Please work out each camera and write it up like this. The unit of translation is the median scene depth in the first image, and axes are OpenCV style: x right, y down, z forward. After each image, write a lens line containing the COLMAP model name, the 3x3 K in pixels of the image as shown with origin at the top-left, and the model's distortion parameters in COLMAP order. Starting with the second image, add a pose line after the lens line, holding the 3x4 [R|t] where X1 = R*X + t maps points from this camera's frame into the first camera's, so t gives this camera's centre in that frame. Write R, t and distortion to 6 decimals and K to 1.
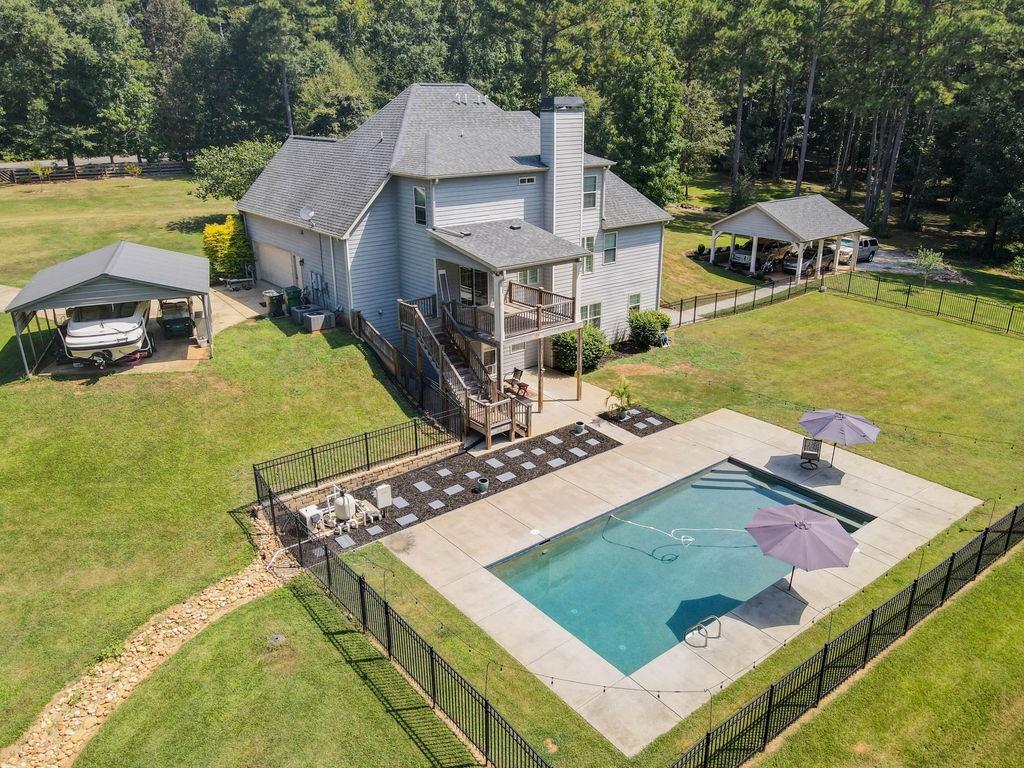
lens RADIAL K [[755.5, 0, 515.7], [0, 755.5, 379.6], [0, 0, 1]] dist [-0.007063, 0.031922]
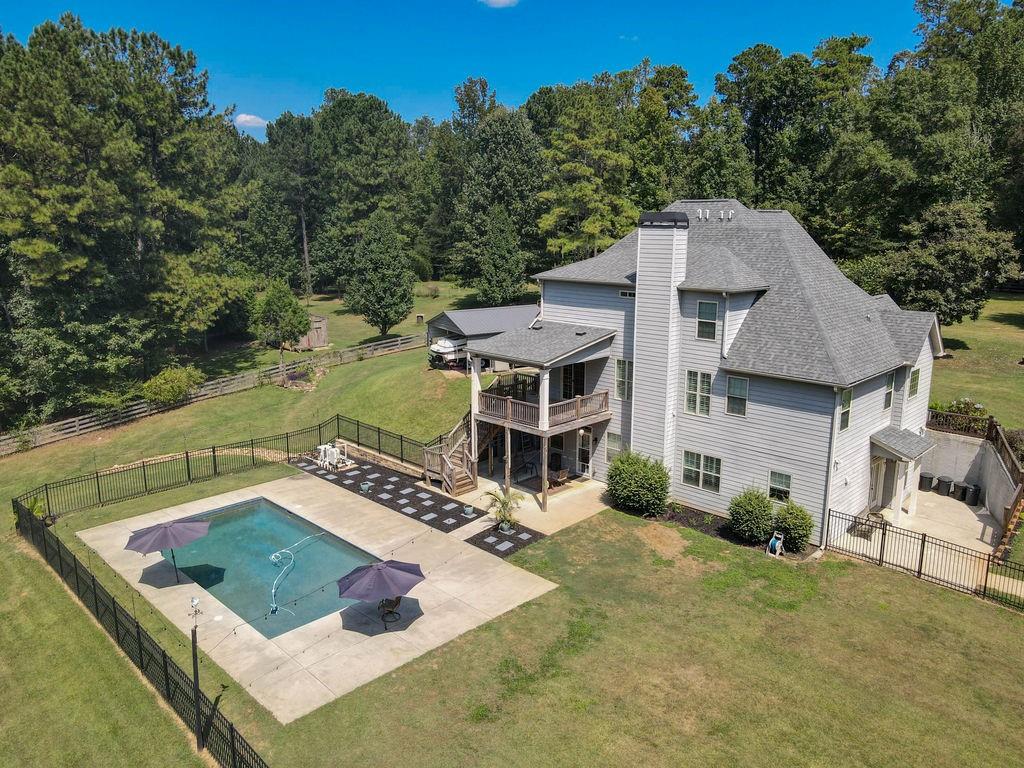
lens RADIAL K [[755.5, 0, 515.7], [0, 755.5, 379.6], [0, 0, 1]] dist [-0.007063, 0.031922]
pose [[0.120155, 0.207705, -0.970784, 1.098041], [-0.346334, 0.925203, 0.155086, -0.297856], [0.930385, 0.317581, 0.183103, 0.816670]]
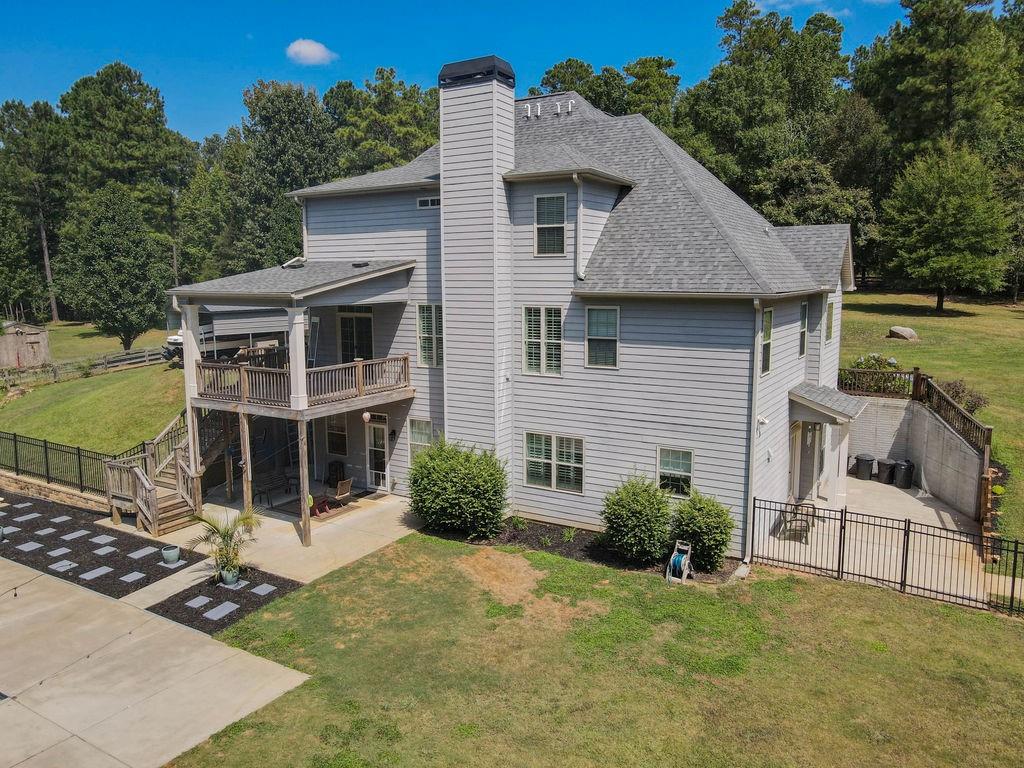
lens RADIAL K [[755.5, 0, 515.7], [0, 755.5, 379.6], [0, 0, 1]] dist [-0.007063, 0.031922]
pose [[0.343866, 0.130682, -0.929881, 0.744759], [-0.323003, 0.946301, 0.013544, -0.173658], [0.881717, 0.295697, 0.367612, 0.988674]]
